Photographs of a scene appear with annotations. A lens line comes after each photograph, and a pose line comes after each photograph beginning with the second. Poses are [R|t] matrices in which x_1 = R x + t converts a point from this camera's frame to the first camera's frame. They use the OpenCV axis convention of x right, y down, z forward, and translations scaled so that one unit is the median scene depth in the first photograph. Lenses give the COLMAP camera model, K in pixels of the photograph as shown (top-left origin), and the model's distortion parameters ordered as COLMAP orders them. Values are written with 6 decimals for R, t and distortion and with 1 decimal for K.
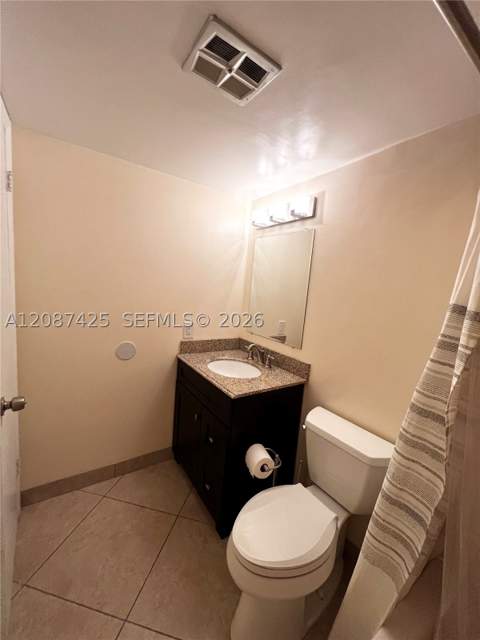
lens RADIAL K [[256.6, 0, 241.6], [0, 256.6, 318.2], [0, 0, 1]] dist [-0.003197, 0.000980]
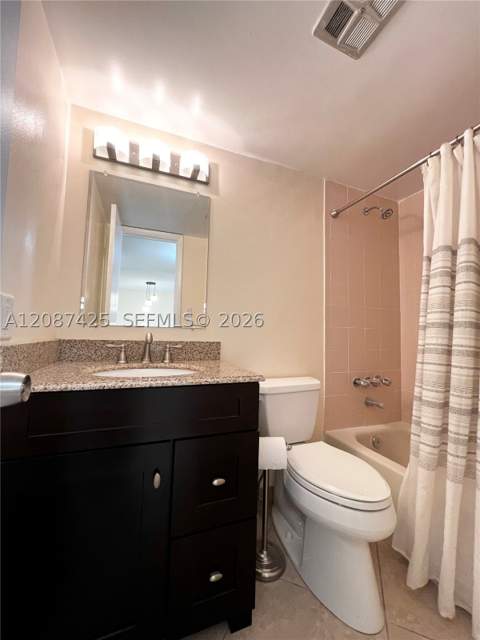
lens RADIAL K [[256.6, 0, 241.6], [0, 256.6, 318.2], [0, 0, 1]] dist [-0.003197, 0.000980]
pose [[0.211917, -0.010756, 0.977229, -0.600907], [0.122406, 0.992357, -0.015622, 0.119904], [-0.969592, 0.122929, 0.211614, 0.718090]]
